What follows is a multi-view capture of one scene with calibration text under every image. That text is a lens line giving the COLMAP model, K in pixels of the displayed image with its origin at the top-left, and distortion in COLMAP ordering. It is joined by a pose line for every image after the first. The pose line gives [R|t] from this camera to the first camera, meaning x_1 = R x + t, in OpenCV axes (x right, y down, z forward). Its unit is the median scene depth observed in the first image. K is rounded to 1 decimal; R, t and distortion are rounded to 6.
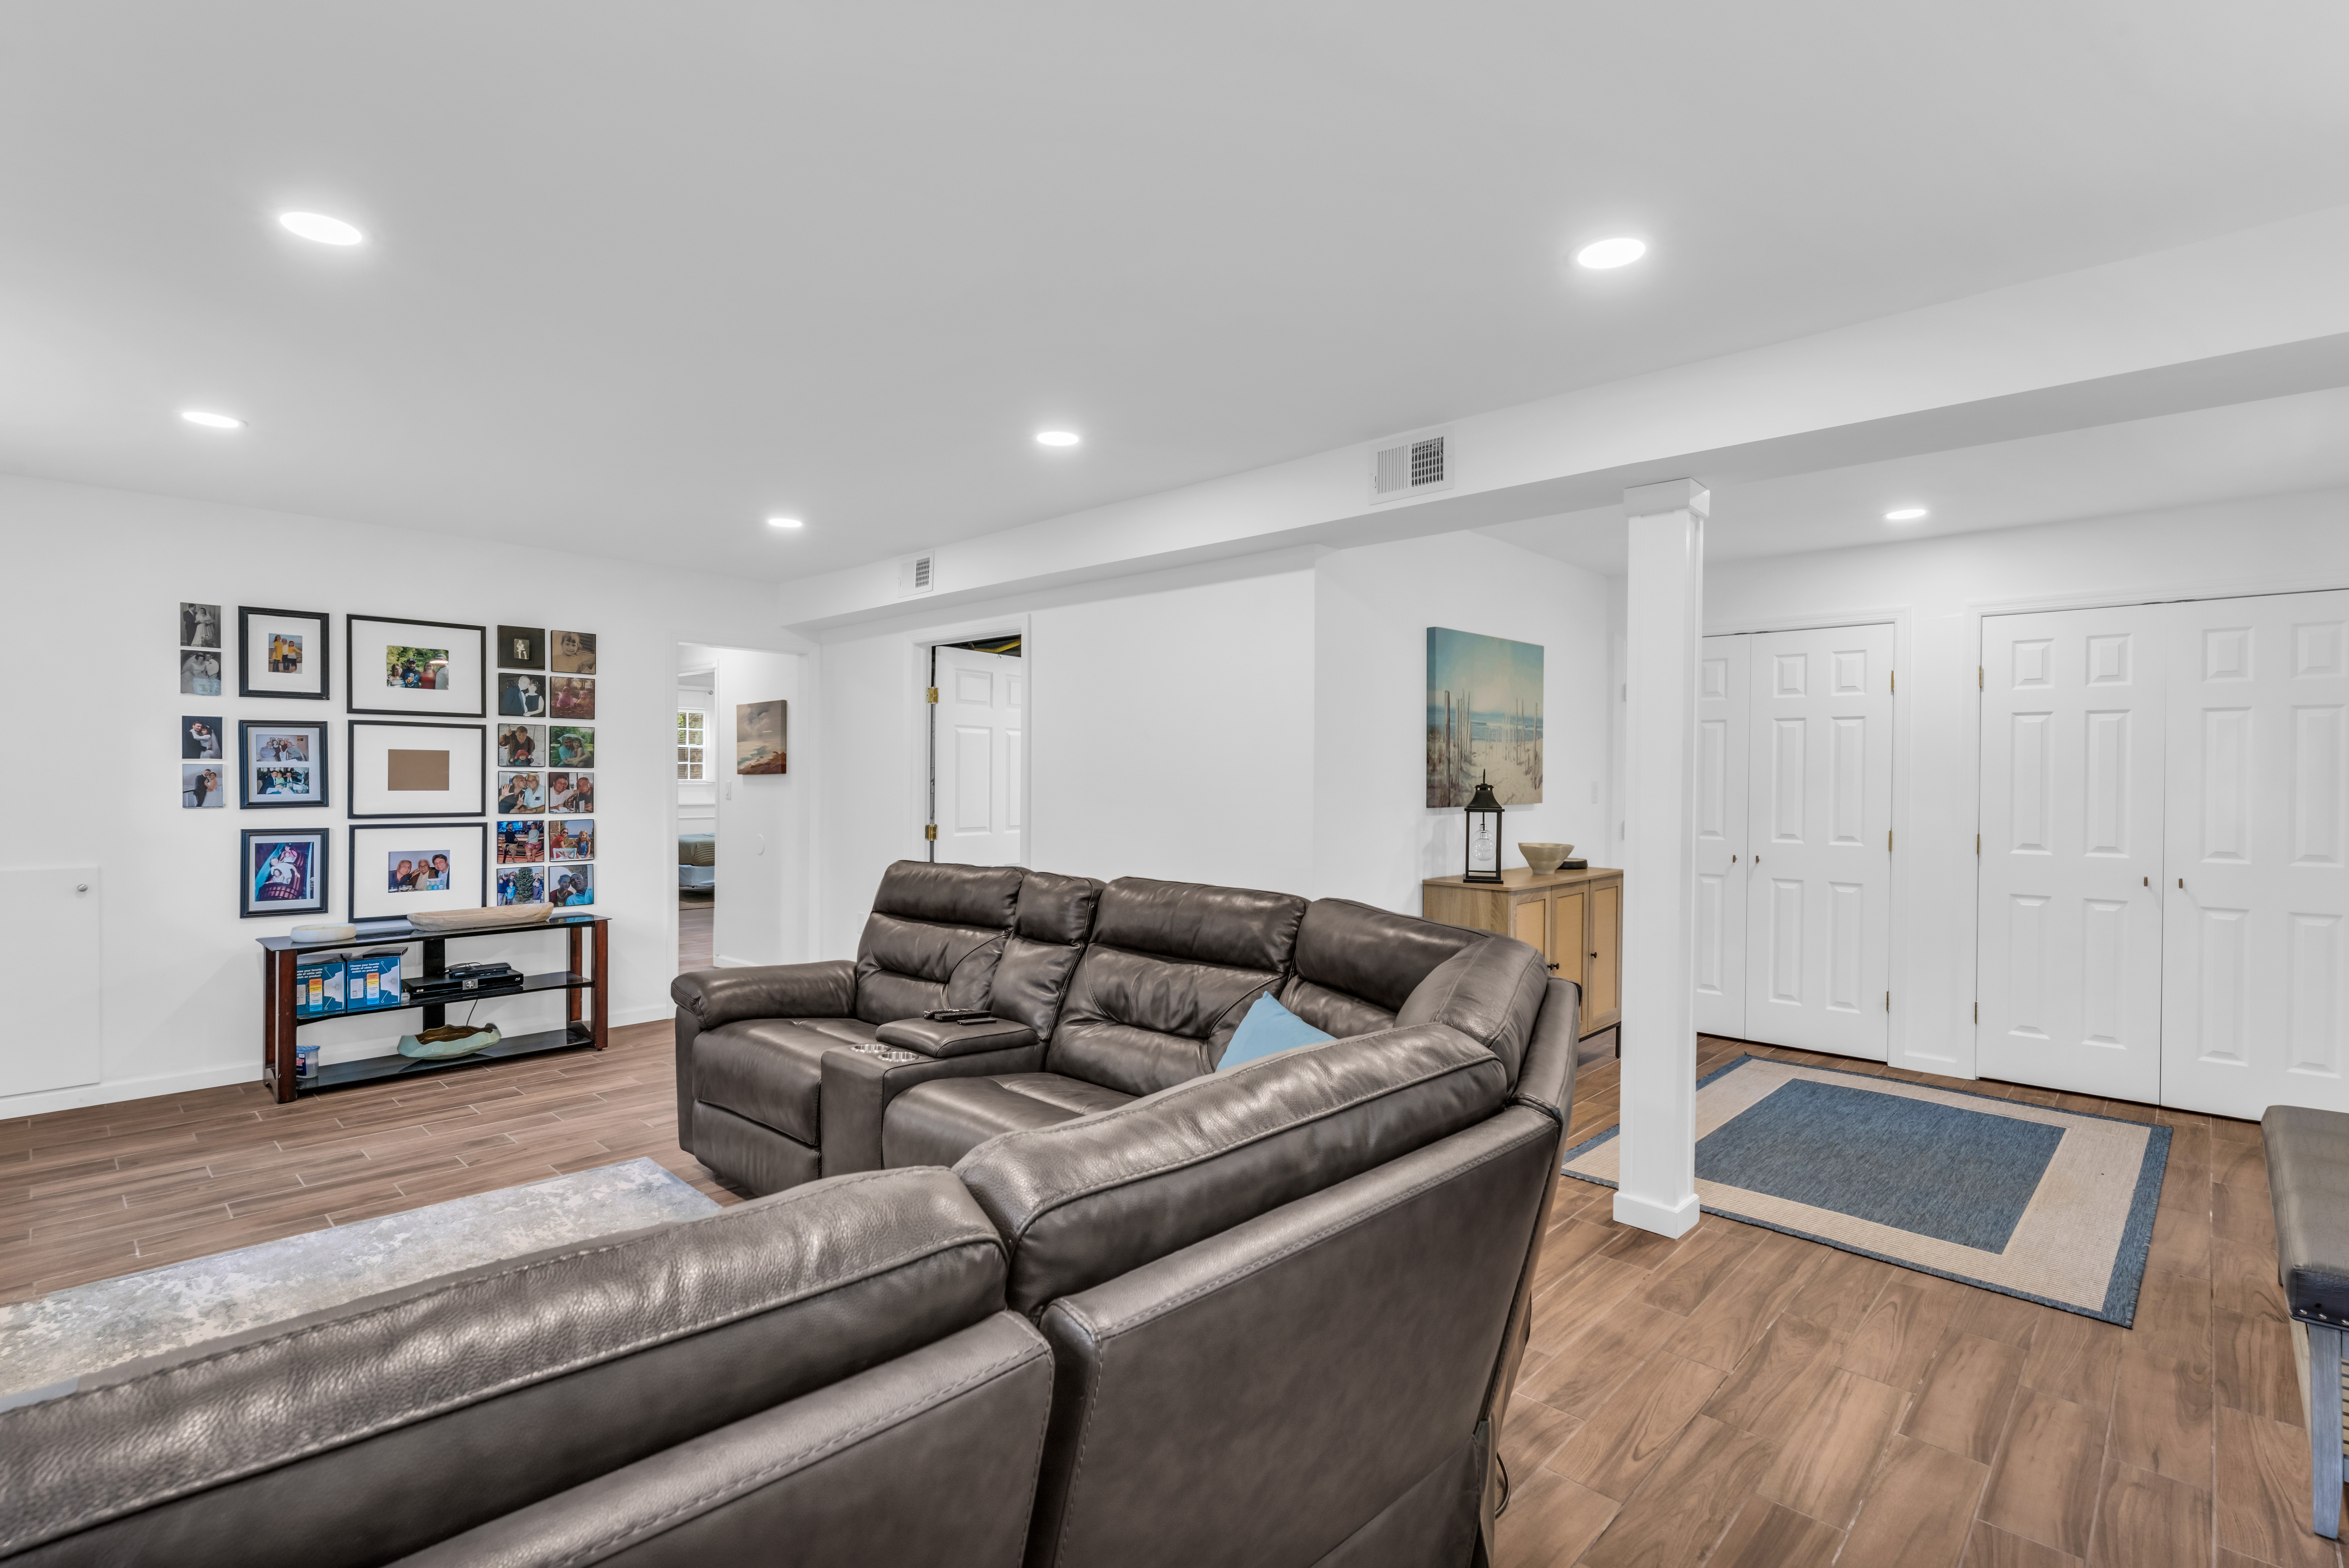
lens RADIAL K [[1120.0, 0, 1180.2], [0, 1120.0, 785.2], [0, 0, 1]] dist [0.002532, -0.003610]
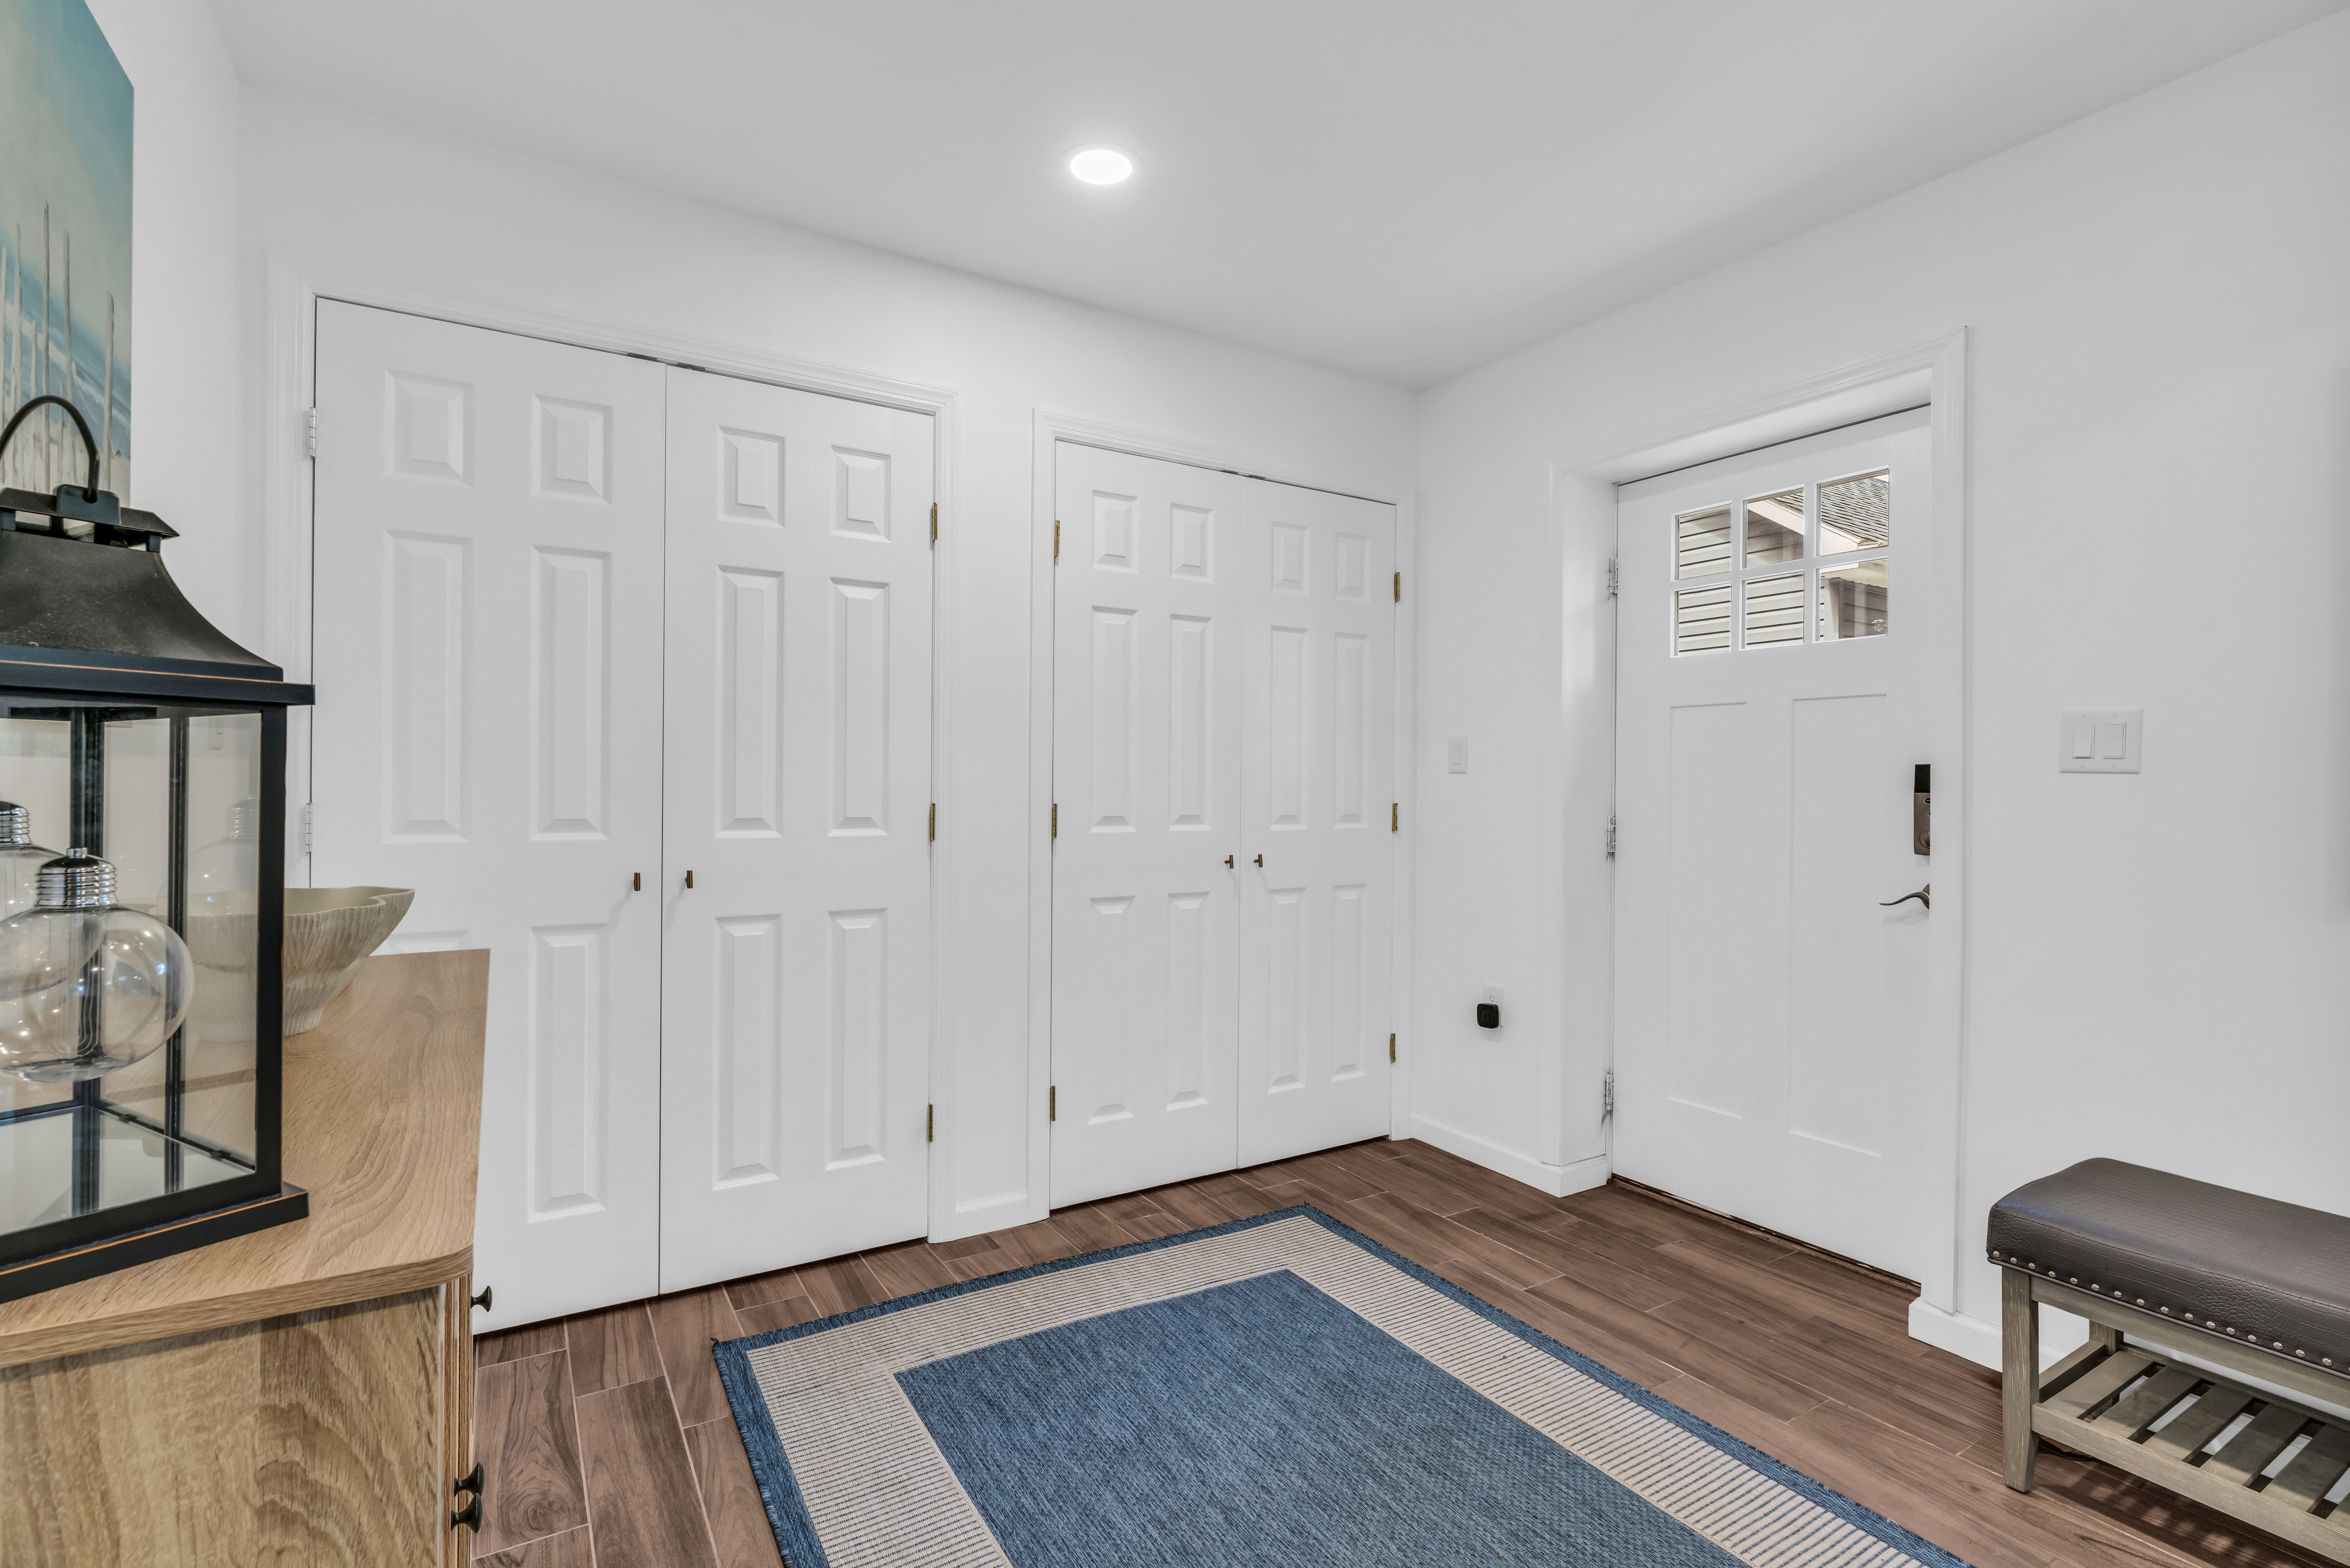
lens RADIAL K [[1120.5, 0, 1194.5], [0, 1120.5, 777.1], [0, 0, 1]] dist [0.002532, -0.003610]
pose [[0.252000, -0.011049, 0.967664, 0.162605], [-0.004490, 0.999911, 0.012587, 0.022776], [-0.967717, -0.007517, 0.251928, 0.817997]]
